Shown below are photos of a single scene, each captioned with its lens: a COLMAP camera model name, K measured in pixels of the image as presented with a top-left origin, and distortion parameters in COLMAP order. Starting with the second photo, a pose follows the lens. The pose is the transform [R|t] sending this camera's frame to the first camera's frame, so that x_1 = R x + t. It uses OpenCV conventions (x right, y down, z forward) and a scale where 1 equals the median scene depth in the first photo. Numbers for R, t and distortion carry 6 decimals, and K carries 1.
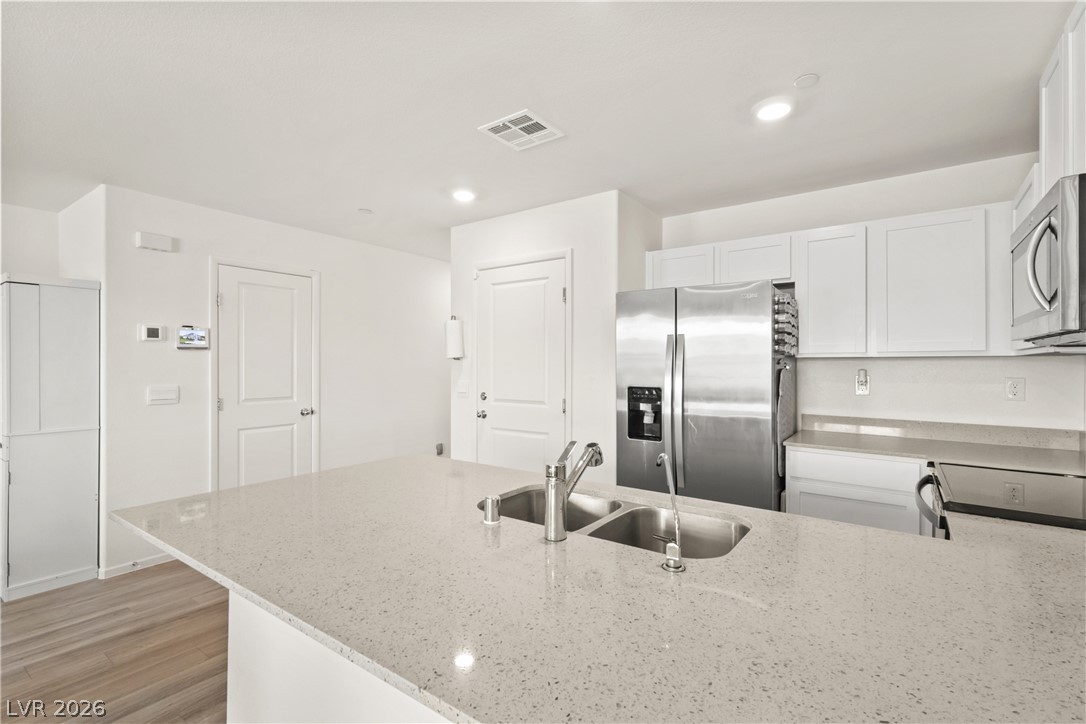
lens RADIAL K [[507.8, 0, 543.3], [0, 507.8, 361.0], [0, 0, 1]] dist [0.011950, -0.000448]
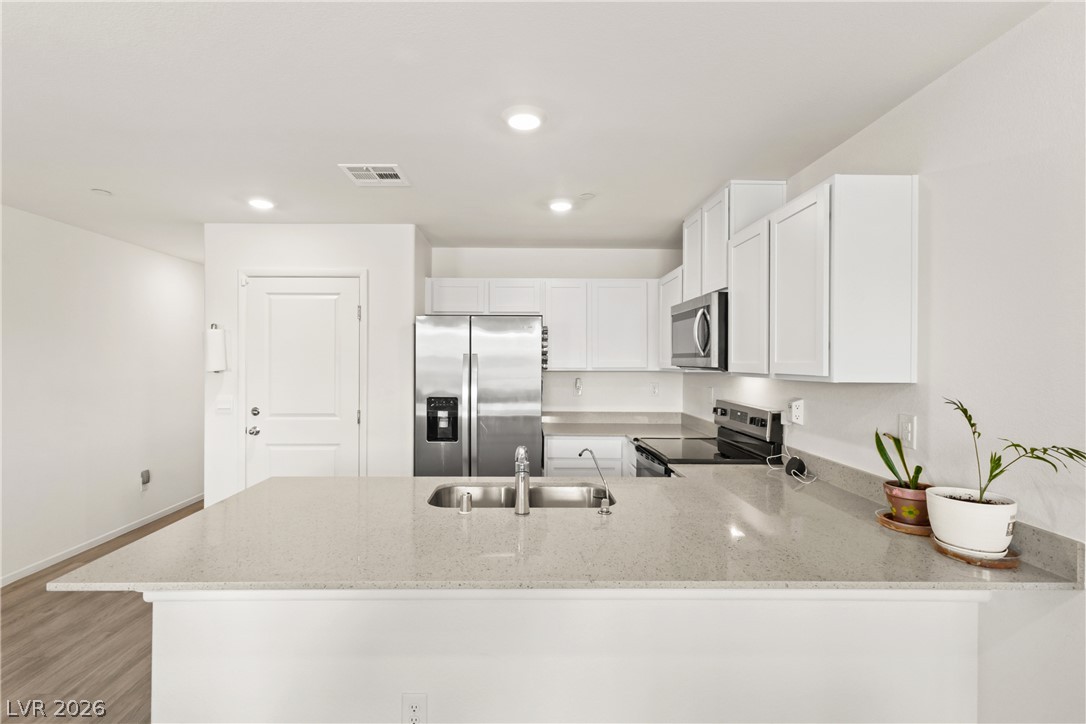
lens RADIAL K [[507.8, 0, 538.5], [0, 507.8, 360.9], [0, 0, 1]] dist [0.011950, -0.000448]
pose [[0.796266, 0.000983, 0.604946, -0.339501], [-0.005737, 0.999966, 0.005926, -0.041469], [-0.604920, -0.008189, 0.796244, -0.083499]]
